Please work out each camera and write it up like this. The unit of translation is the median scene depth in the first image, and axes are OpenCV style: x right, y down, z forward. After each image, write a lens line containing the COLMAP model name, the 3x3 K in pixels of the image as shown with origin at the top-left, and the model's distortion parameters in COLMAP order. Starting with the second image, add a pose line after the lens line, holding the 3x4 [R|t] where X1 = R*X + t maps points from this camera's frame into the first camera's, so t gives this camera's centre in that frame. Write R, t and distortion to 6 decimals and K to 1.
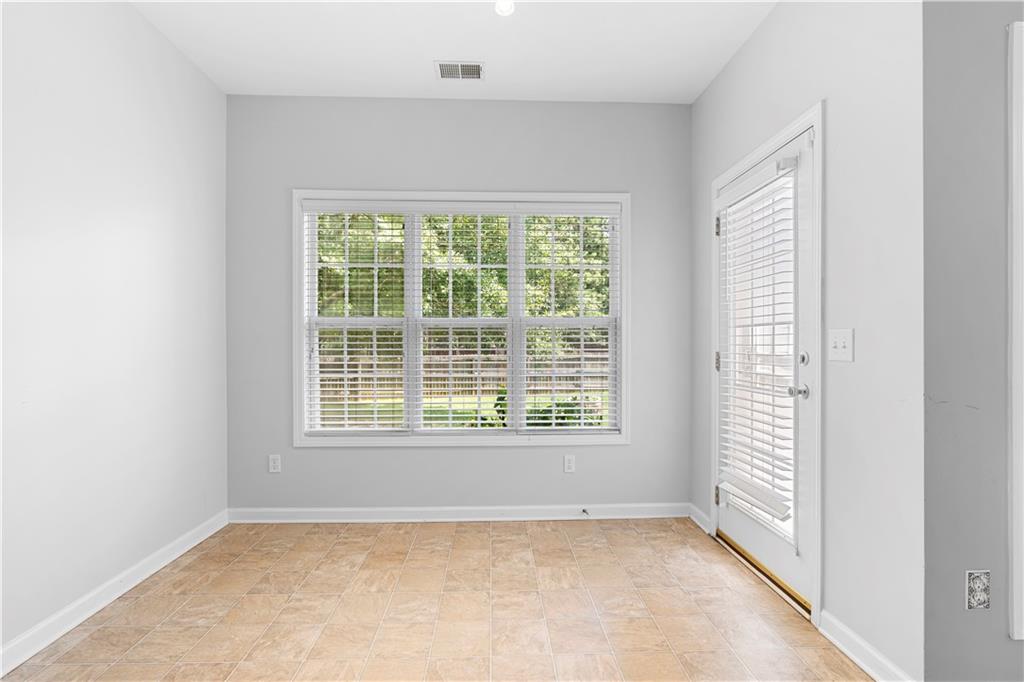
lens RADIAL K [[467.3, 0, 510.3], [0, 467.3, 344.2], [0, 0, 1]] dist [-0.008903, 0.001872]
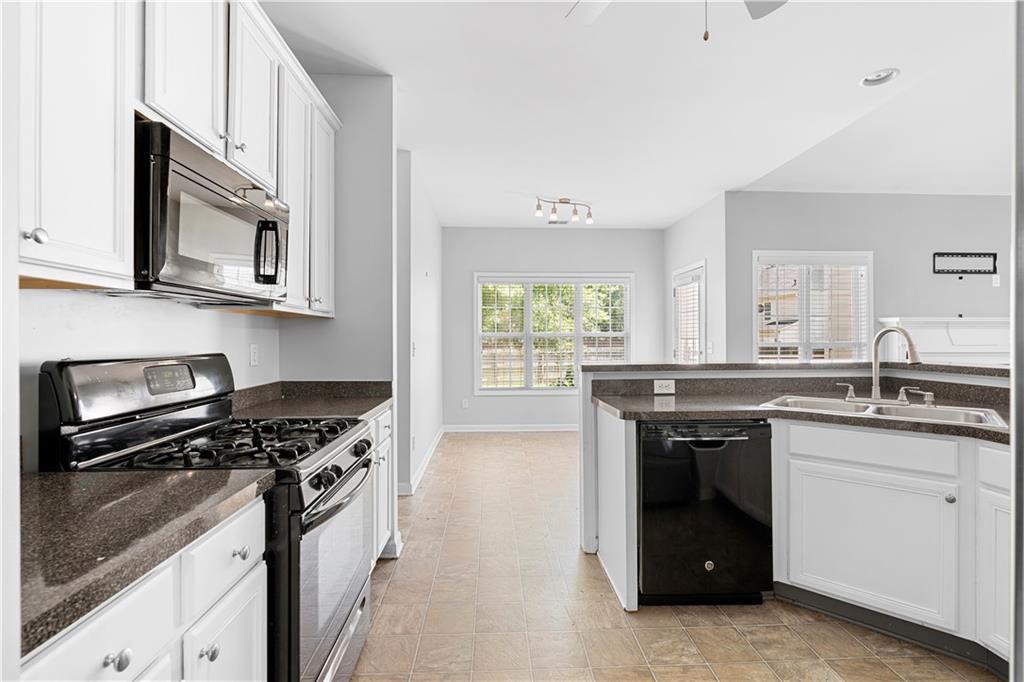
lens RADIAL K [[467.3, 0, 511.9], [0, 467.3, 340.2], [0, 0, 1]] dist [-0.008903, 0.001872]
pose [[0.999941, -0.003393, 0.010352, -0.350080], [0.003345, 0.999984, 0.004661, -0.038379], [-0.010367, -0.004626, 0.999936, -1.209237]]
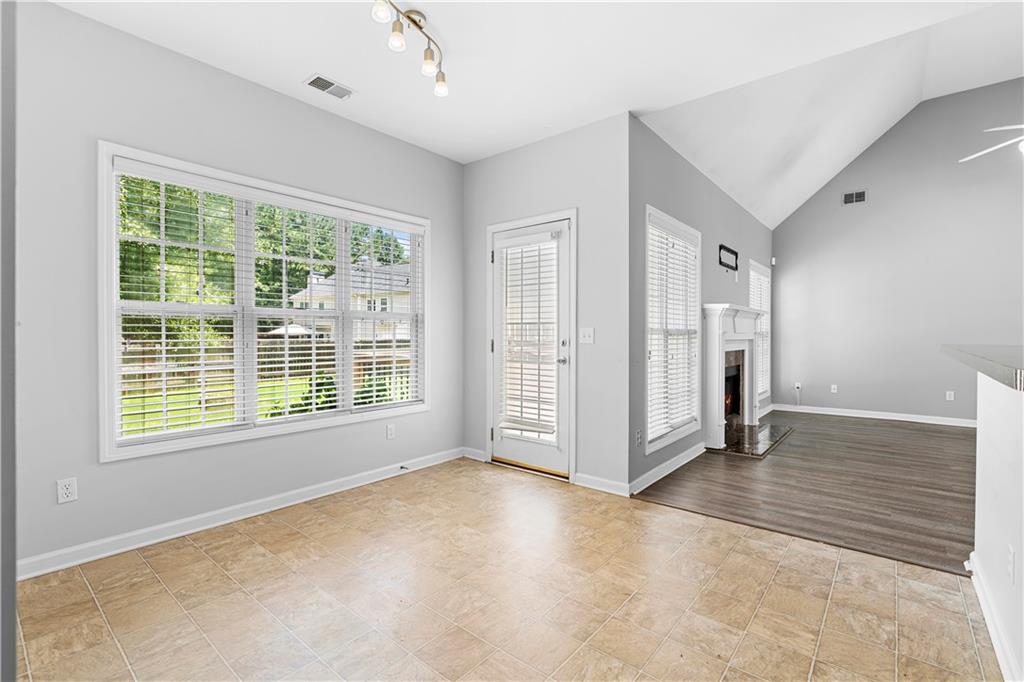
lens RADIAL K [[467.3, 0, 504.9], [0, 467.3, 334.7], [0, 0, 1]] dist [-0.008903, 0.001872]
pose [[0.673346, -0.001169, 0.739327, -0.643184], [-0.003936, 0.999979, 0.005165, -0.007481], [-0.739317, -0.006388, 0.673327, -0.052748]]
